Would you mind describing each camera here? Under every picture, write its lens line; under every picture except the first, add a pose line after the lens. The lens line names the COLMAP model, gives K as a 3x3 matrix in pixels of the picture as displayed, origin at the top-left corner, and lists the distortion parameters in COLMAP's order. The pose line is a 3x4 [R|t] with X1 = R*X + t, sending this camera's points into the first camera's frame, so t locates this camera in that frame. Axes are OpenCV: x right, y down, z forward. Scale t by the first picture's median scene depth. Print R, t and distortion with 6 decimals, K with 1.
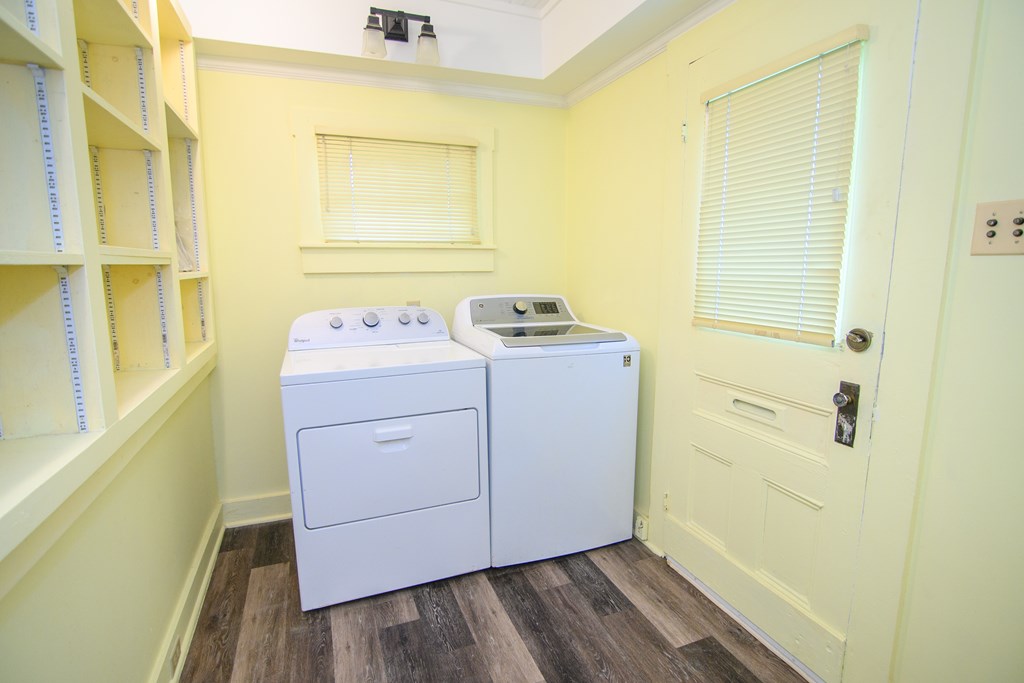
lens RADIAL K [[554.2, 0, 513.1], [0, 554.2, 348.6], [0, 0, 1]] dist [-0.005809, -0.000962]
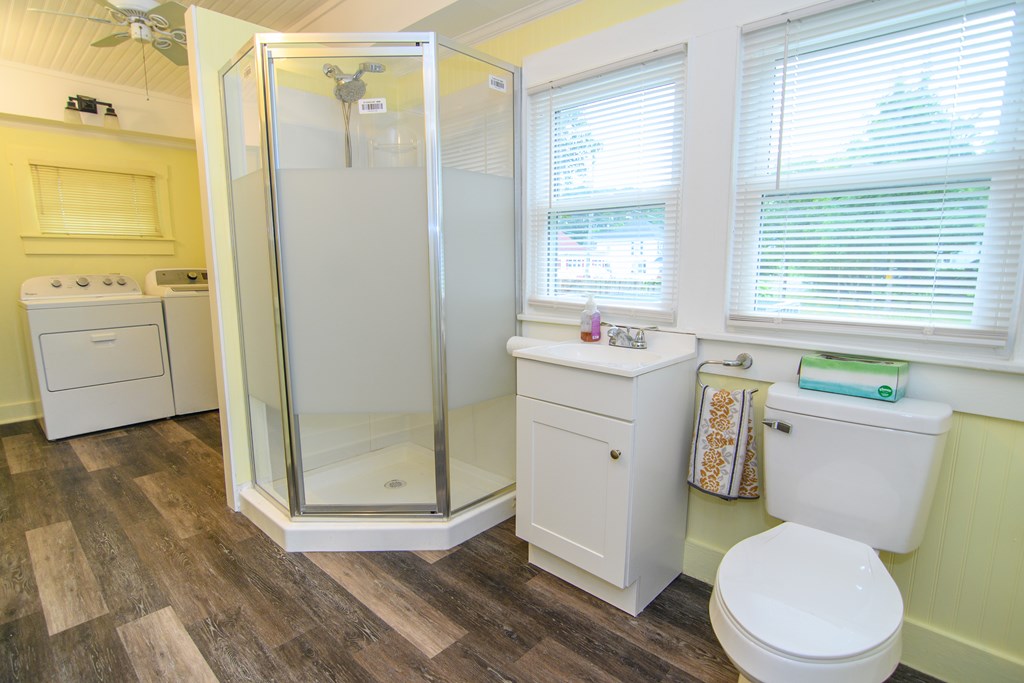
lens RADIAL K [[525.2, 0, 512.3], [0, 525.2, 346.1], [0, 0, 1]] dist [-0.010211, -0.000492]
pose [[0.899650, -0.068349, 0.431229, 0.211789], [0.066711, 0.997593, 0.018942, 0.196201], [-0.431485, 0.011727, 0.902044, -0.950599]]
